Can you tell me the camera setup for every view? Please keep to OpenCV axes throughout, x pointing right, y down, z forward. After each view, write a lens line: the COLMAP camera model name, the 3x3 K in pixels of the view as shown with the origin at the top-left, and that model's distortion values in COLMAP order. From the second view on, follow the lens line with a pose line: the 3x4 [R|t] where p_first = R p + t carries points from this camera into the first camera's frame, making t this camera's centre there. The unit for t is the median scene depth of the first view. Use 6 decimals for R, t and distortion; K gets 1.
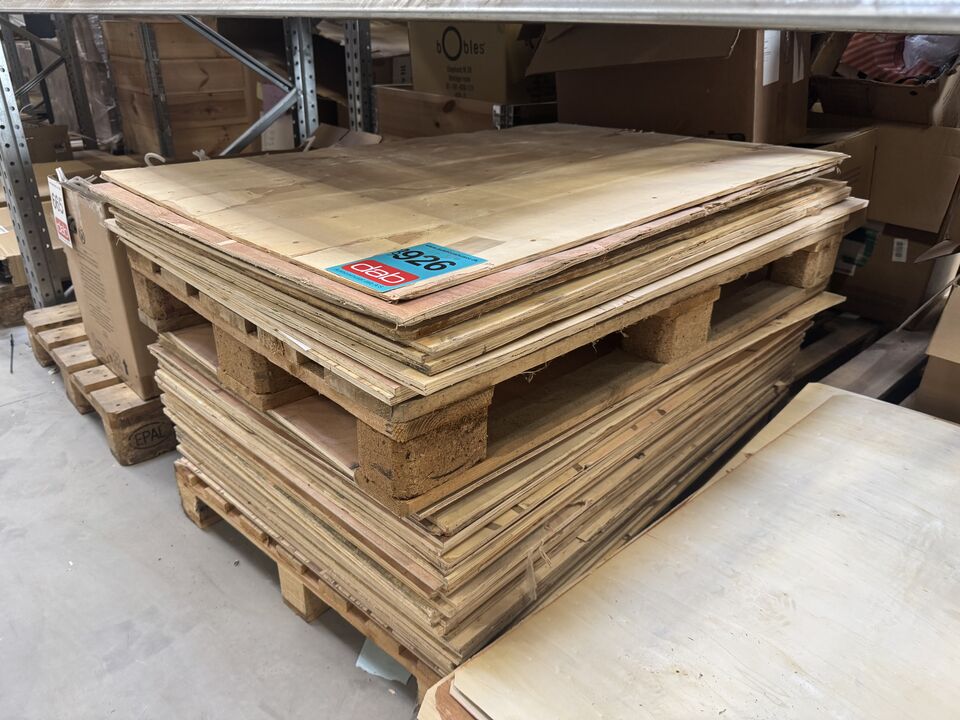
lens RADIAL K [[698.0, 0, 479.5], [0, 698.0, 357.4], [0, 0, 1]] dist [-0.003295, -0.006282]
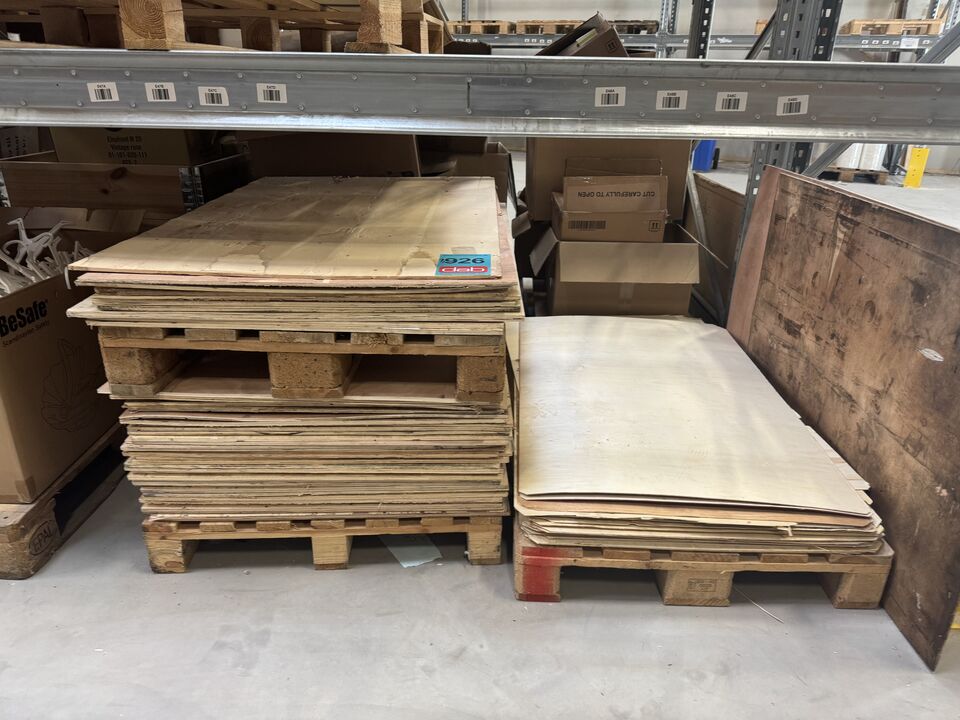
lens RADIAL K [[688.1, 0, 480.8], [0, 688.1, 351.5], [0, 0, 1]] dist [0.002790, -0.004457]
pose [[0.712177, -0.274072, 0.646288, -0.871269], [0.303240, 0.950421, 0.068890, -0.020717], [-0.633126, 0.146918, 0.759978, -0.214322]]
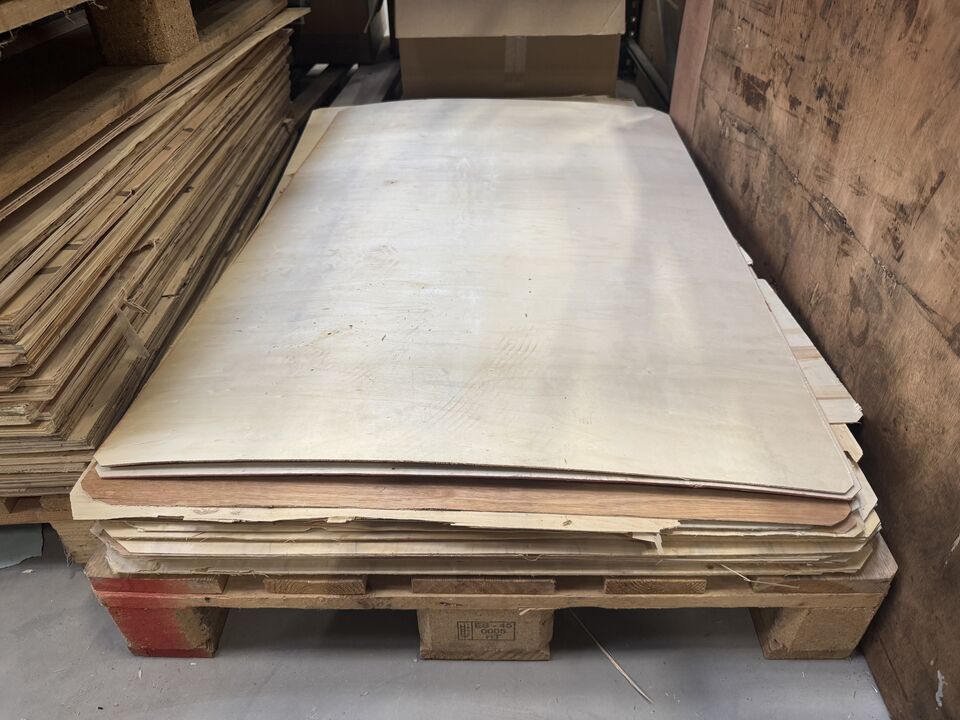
lens RADIAL K [[698.0, 0, 479.5], [0, 698.0, 357.4], [0, 0, 1]] dist [-0.003295, -0.006282]
pose [[0.712968, -0.444809, 0.542053, -0.079384], [0.336925, 0.895271, 0.291498, 0.209082], [-0.614945, -0.025198, 0.788167, 0.089340]]
